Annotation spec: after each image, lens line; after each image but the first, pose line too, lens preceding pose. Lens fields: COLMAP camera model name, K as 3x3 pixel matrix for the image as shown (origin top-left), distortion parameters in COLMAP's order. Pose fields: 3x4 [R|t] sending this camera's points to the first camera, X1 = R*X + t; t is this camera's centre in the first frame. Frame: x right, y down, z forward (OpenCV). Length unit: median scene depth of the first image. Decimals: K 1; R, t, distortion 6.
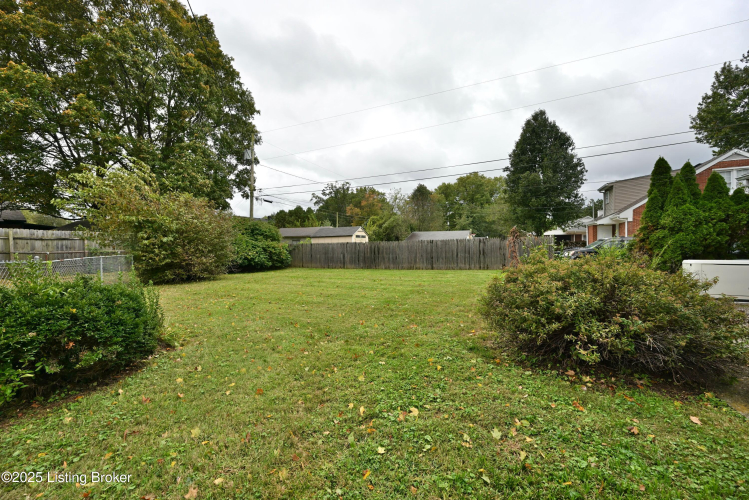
lens RADIAL K [[292.3, 0, 372.0], [0, 292.3, 249.7], [0, 0, 1]] dist [-0.001623, 0.000402]
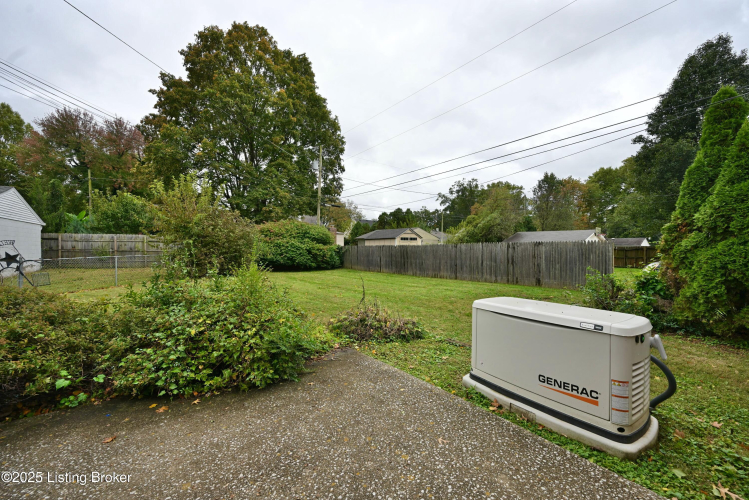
lens RADIAL K [[292.3, 0, 374.8], [0, 292.3, 251.9], [0, 0, 1]] dist [-0.001623, 0.000402]
pose [[0.878255, 0.020313, -0.477760, 0.183443], [-0.016795, 0.999791, 0.011636, -0.007400], [0.477897, -0.002195, 0.878413, 0.075406]]
